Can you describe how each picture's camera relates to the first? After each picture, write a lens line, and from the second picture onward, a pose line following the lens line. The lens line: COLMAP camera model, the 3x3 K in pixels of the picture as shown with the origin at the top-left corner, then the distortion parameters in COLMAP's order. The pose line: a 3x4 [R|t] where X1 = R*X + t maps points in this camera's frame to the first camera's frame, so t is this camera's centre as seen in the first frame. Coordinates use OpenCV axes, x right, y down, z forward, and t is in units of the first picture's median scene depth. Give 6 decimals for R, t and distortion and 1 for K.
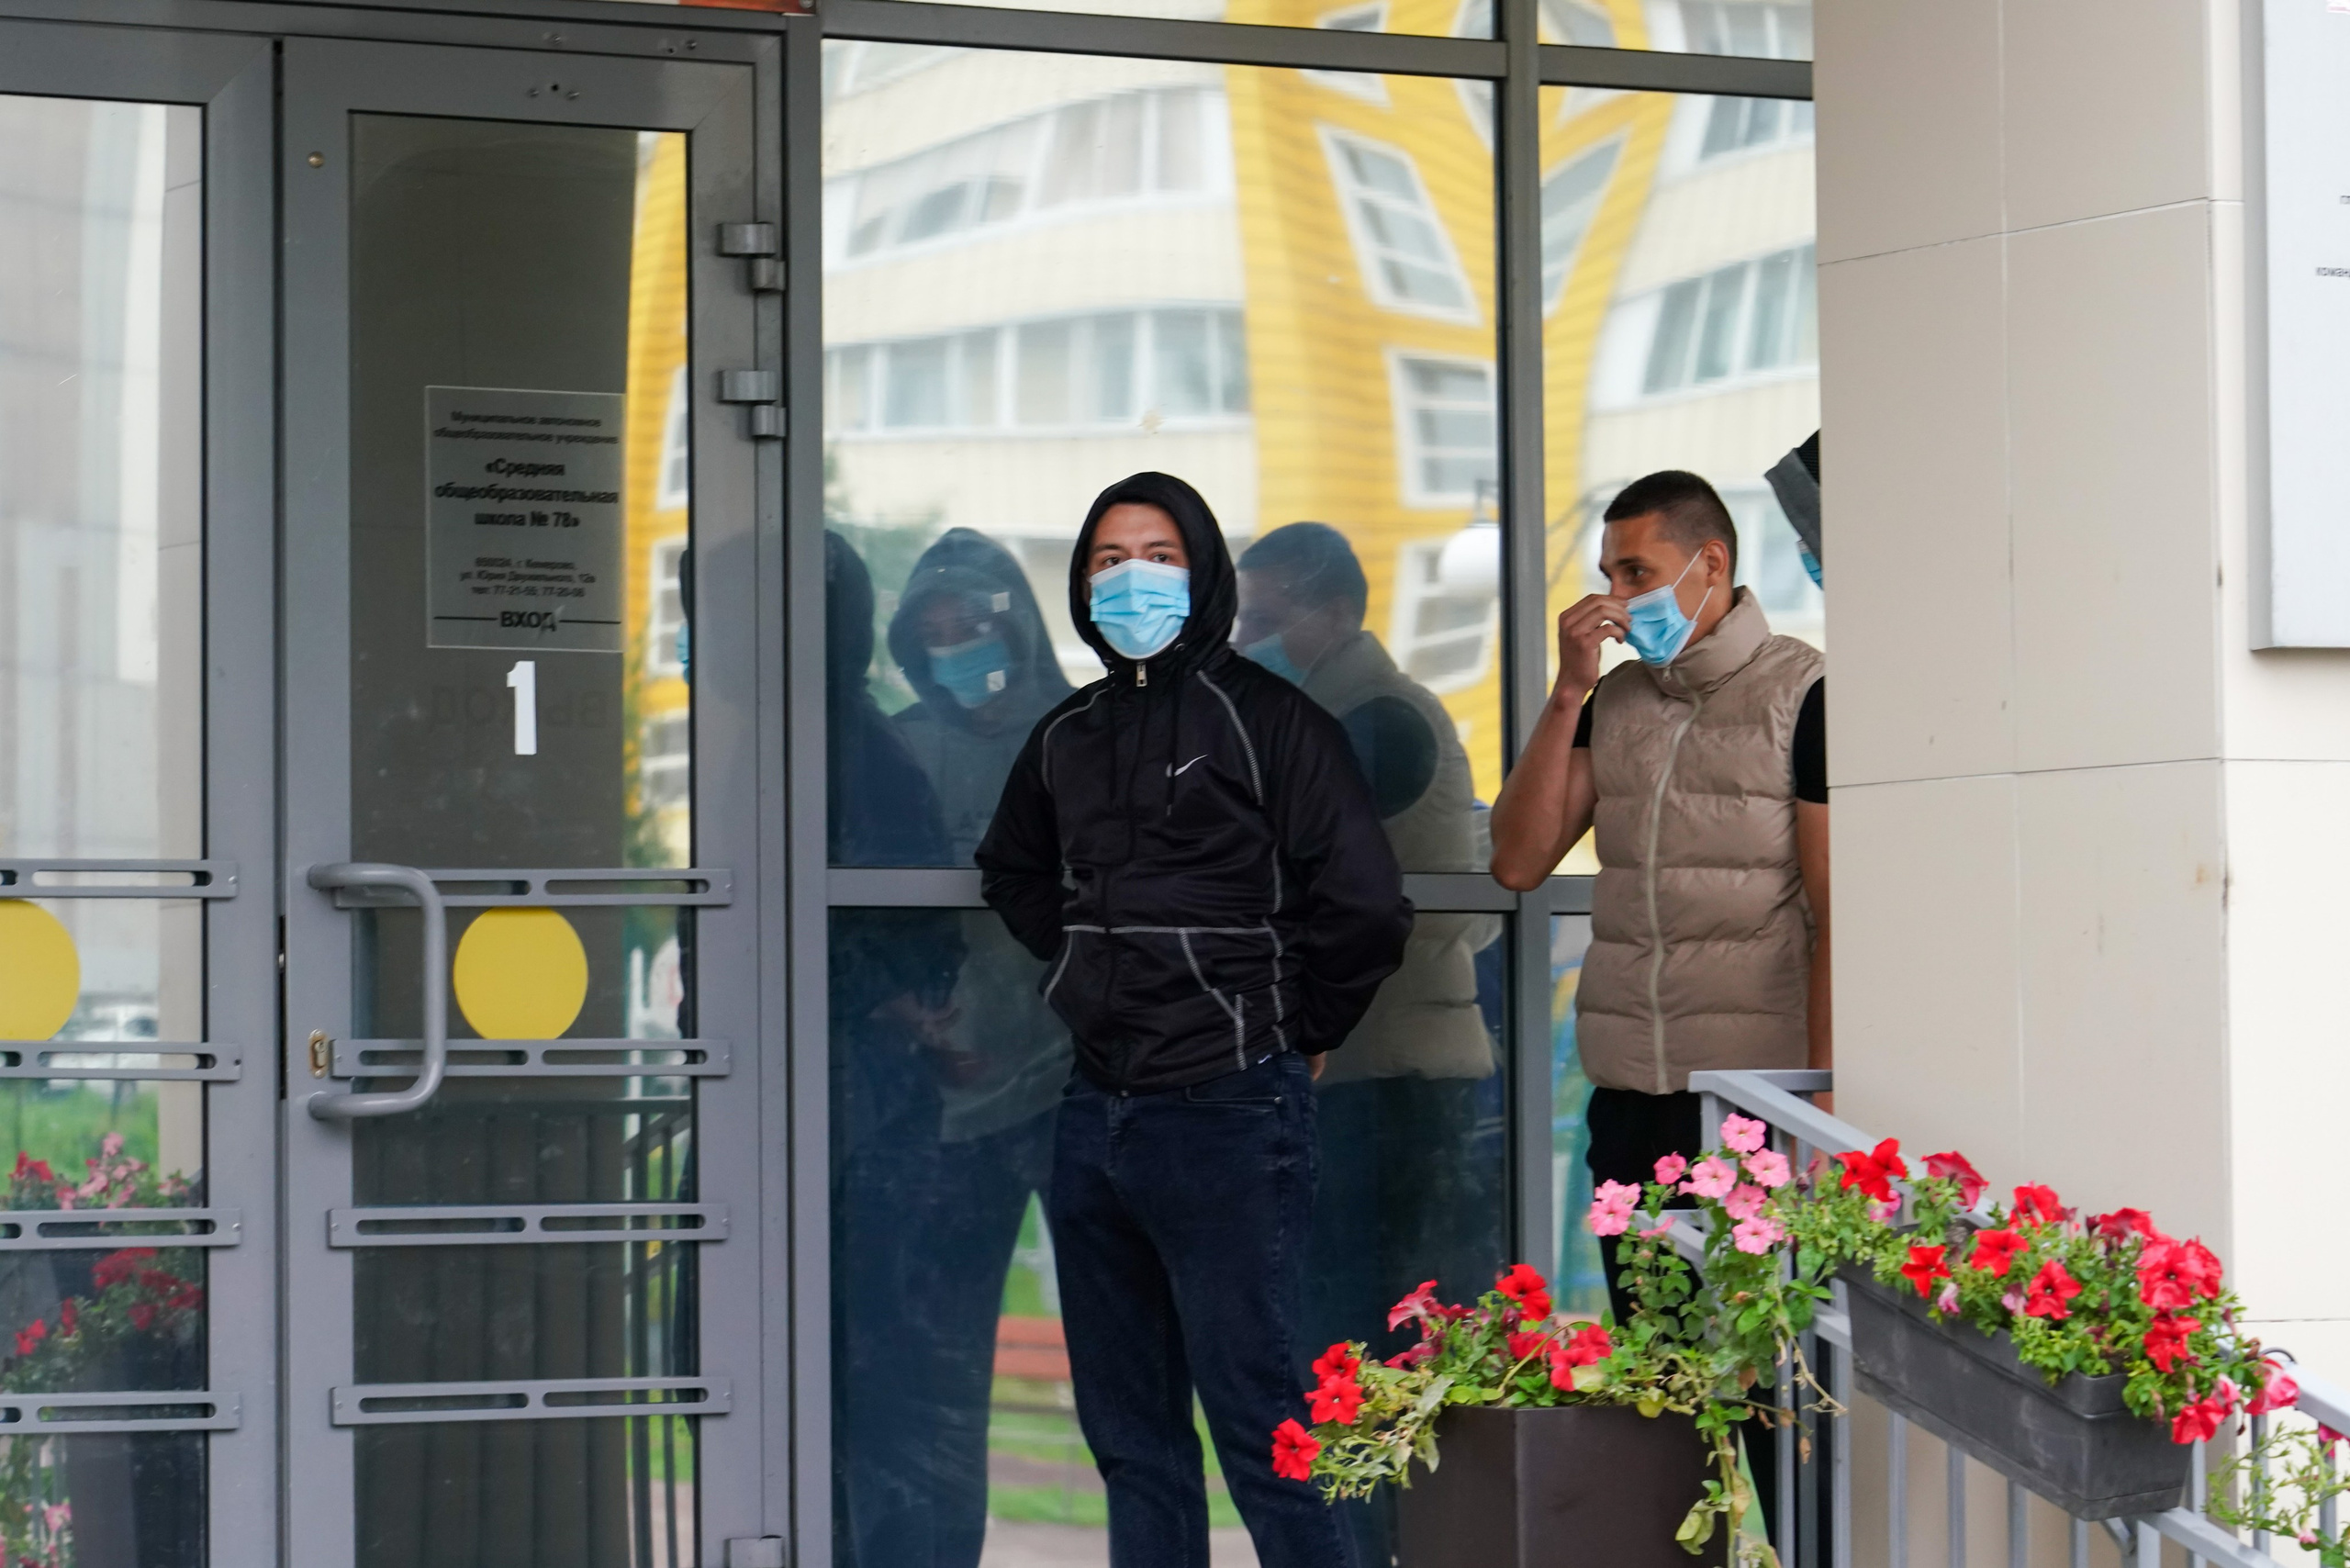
lens RADIAL K [[7576.4, 0, 1175.0], [0, 7576.4, 784.0], [0, 0, 1]] dist [-0.275029, -0.630713]
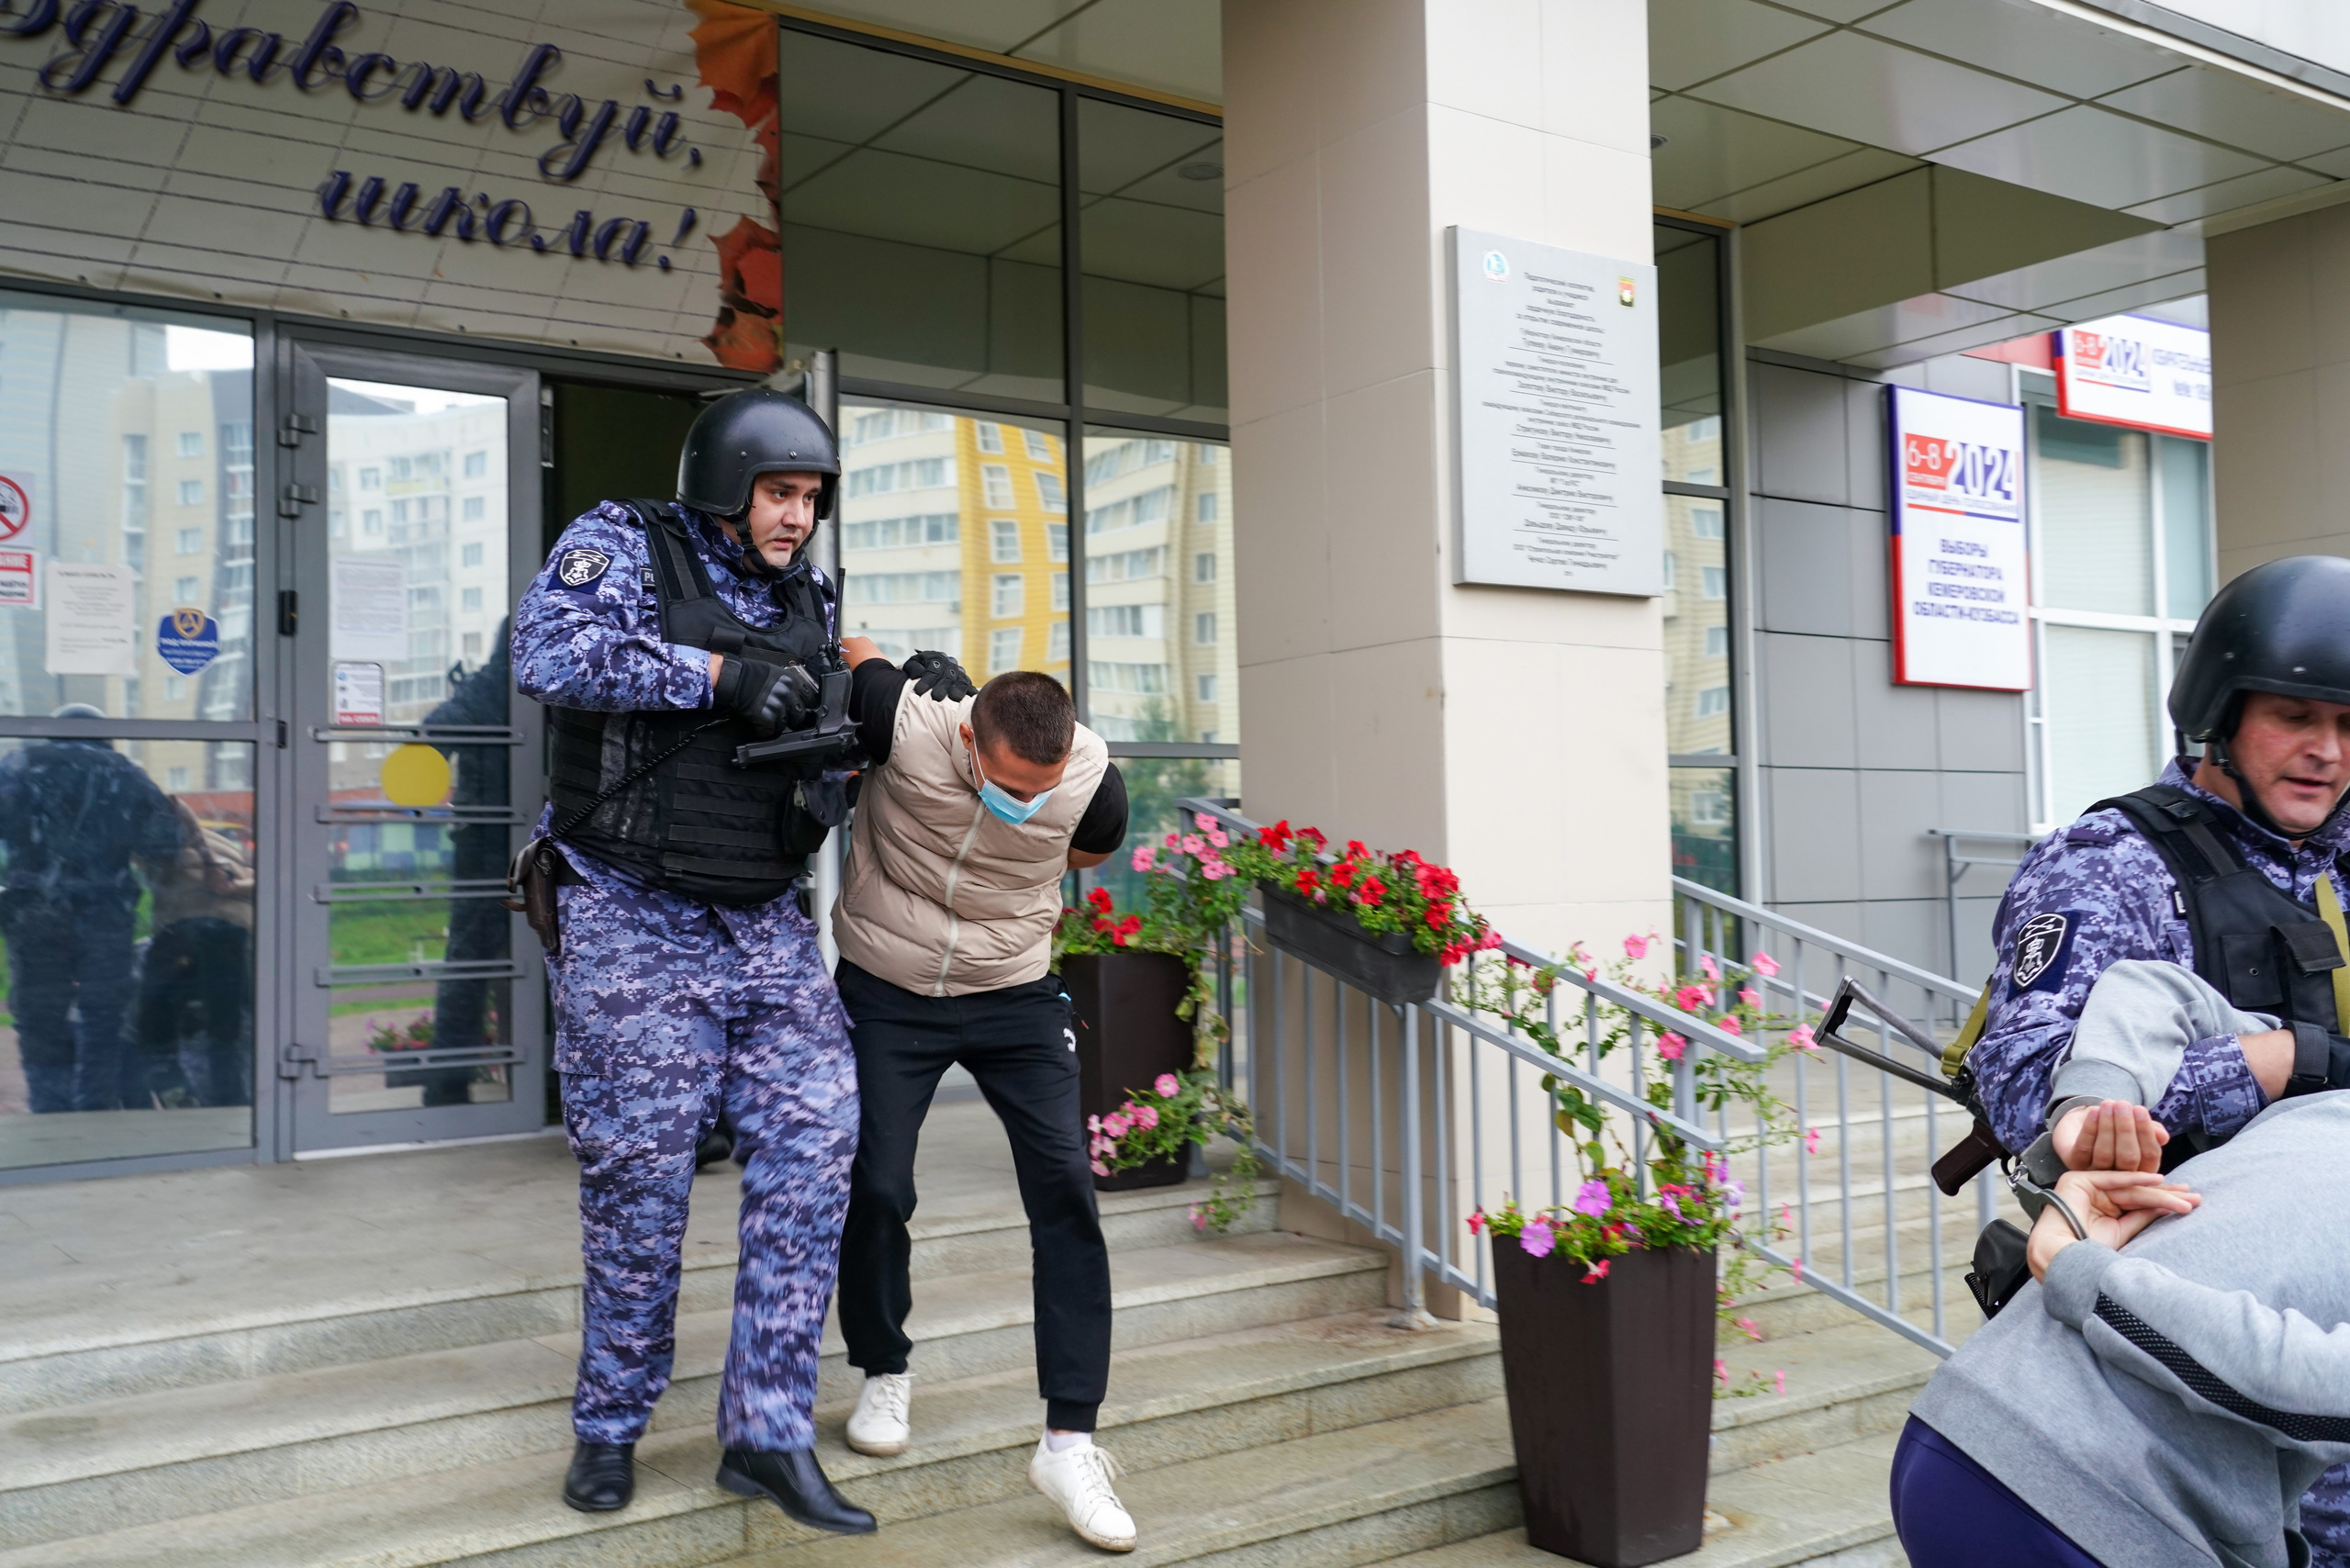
lens RADIAL K [[2098.4, 0, 1175.0], [0, 2098.4, 784.0], [0, 0, 1]] dist [0.000944, -0.050444]
pose [[0.993881, -0.009271, 0.110070, 0.001983], [0.009427, 0.999955, -0.000901, 0.037457], [-0.110057, 0.001933, 0.993923, 0.434527]]
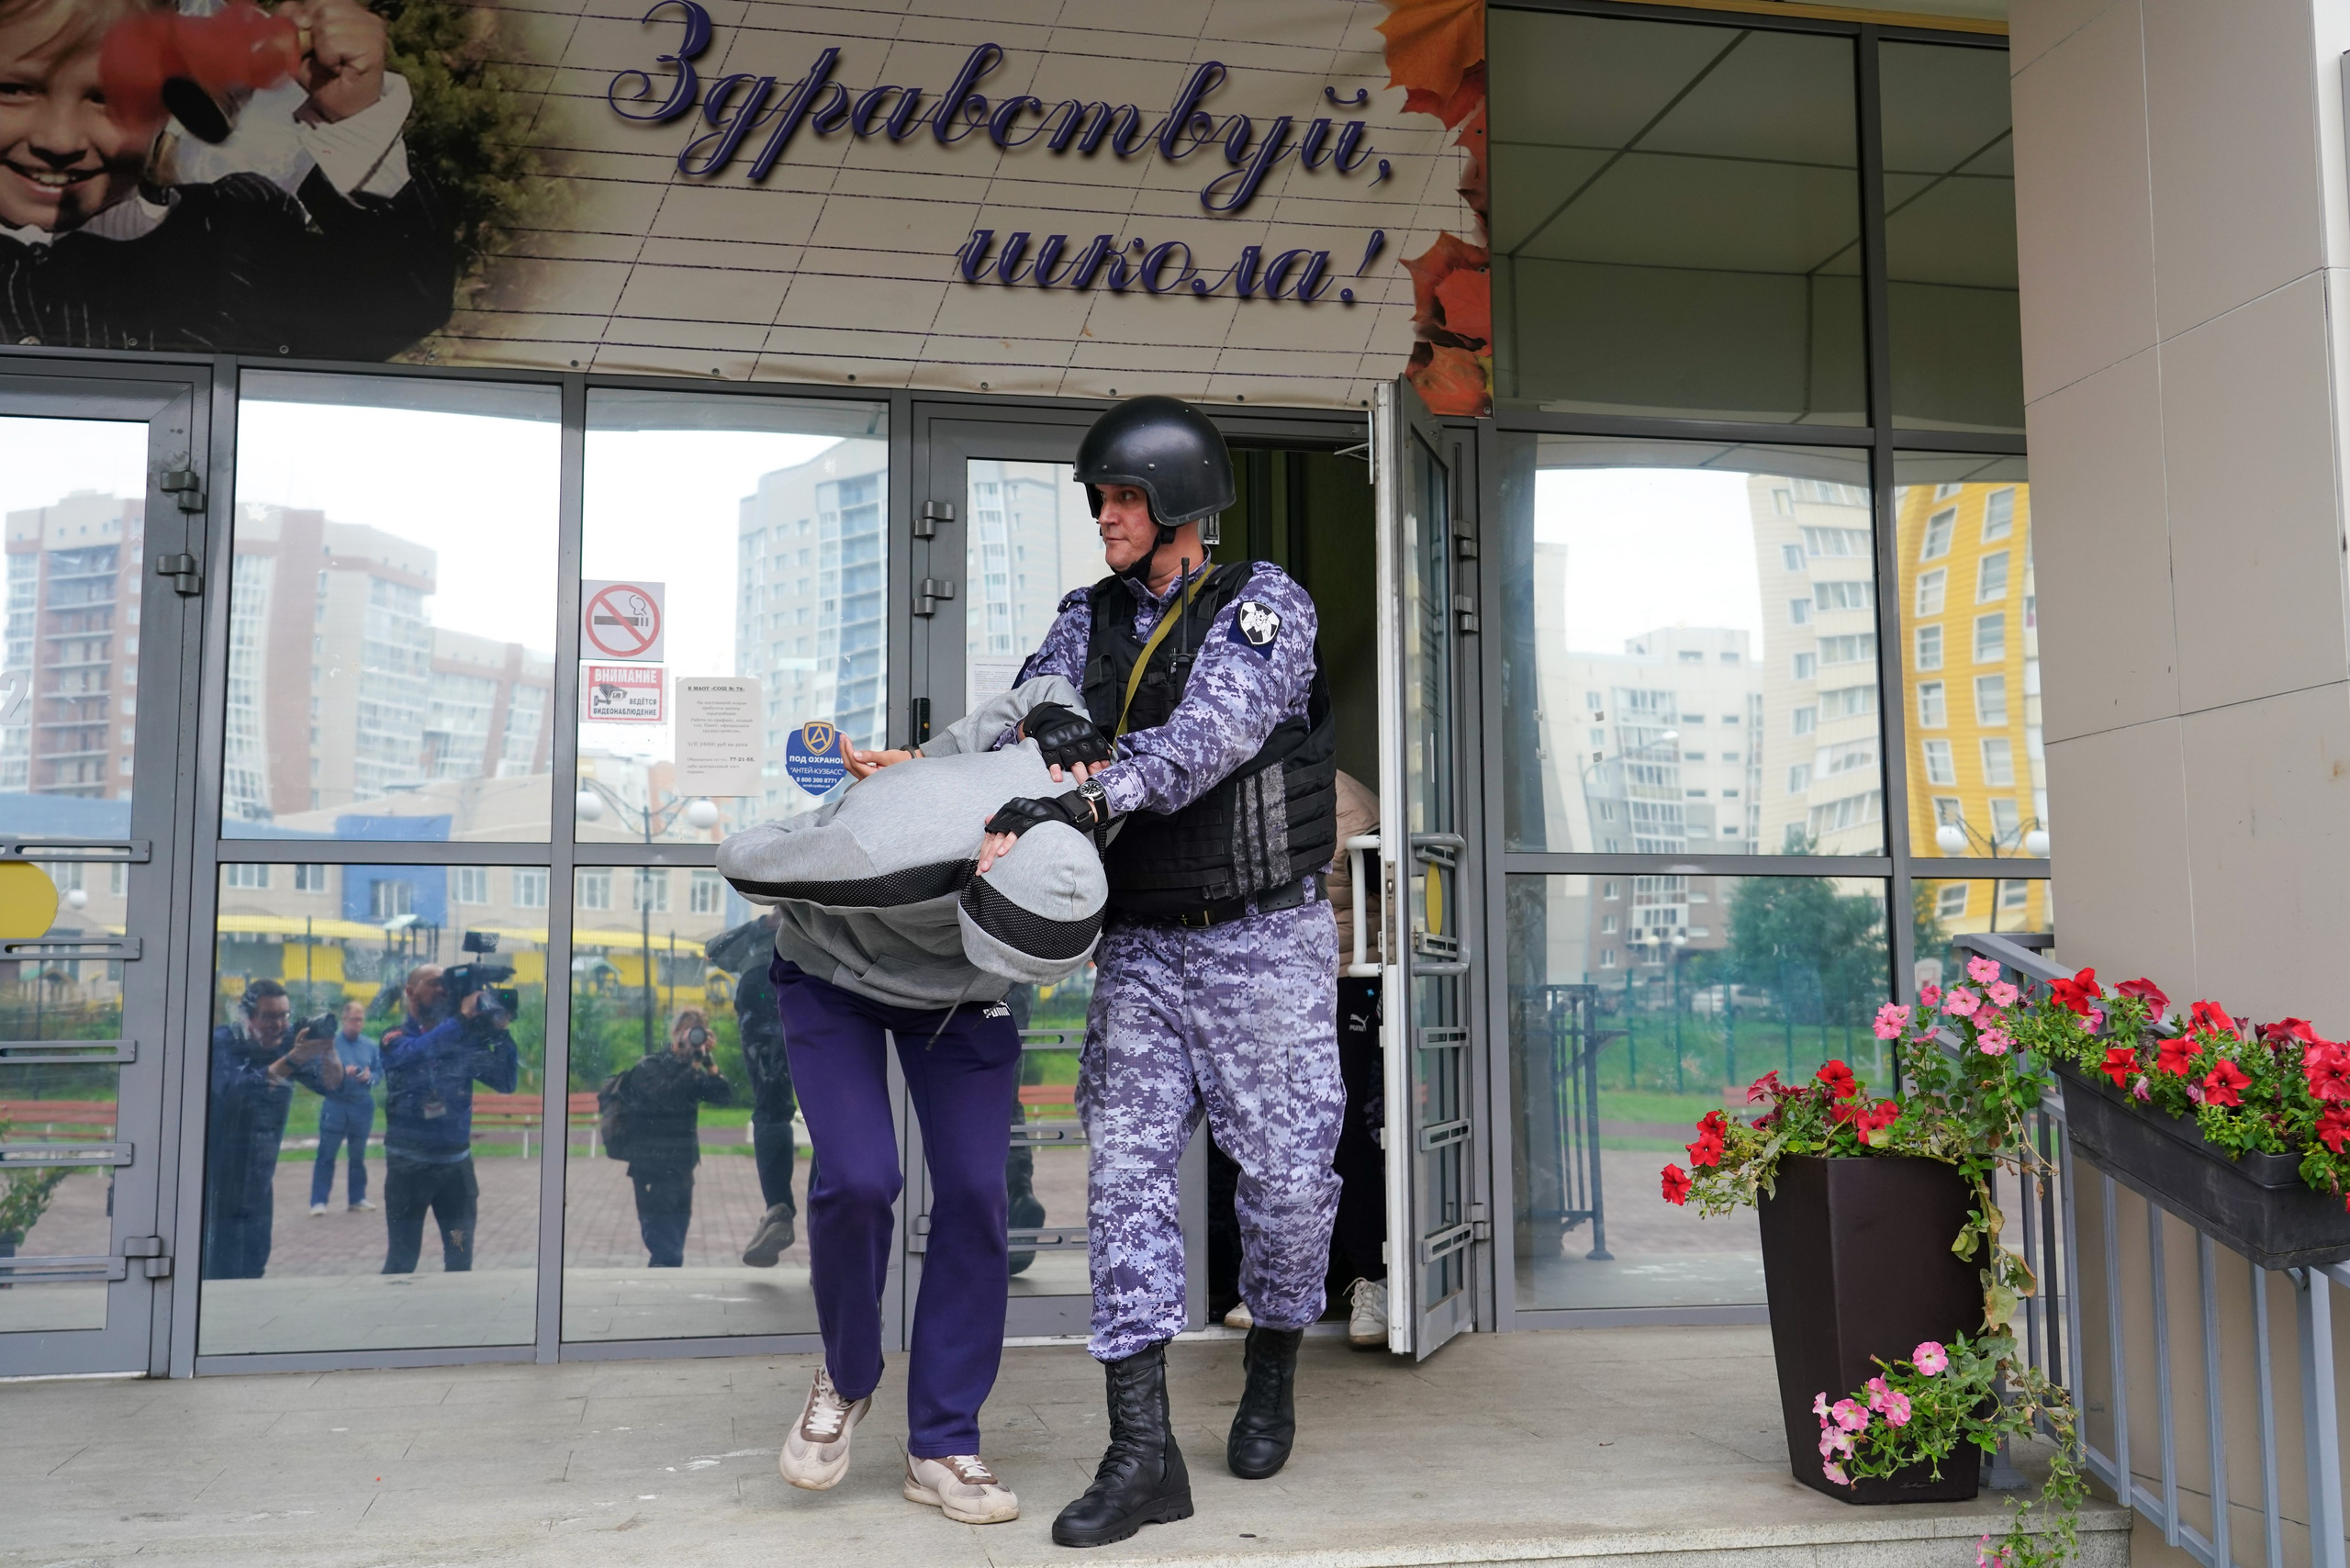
lens RADIAL K [[2192.2, 0, 1175.0], [0, 2192.2, 784.0], [0, 0, 1]] dist [0.006583, -0.029127]
pose [[0.950578, -0.030497, -0.308985, 0.061798], [0.010742, 0.997799, -0.065435, 0.038357], [0.310300, 0.058882, 0.948813, 0.579558]]
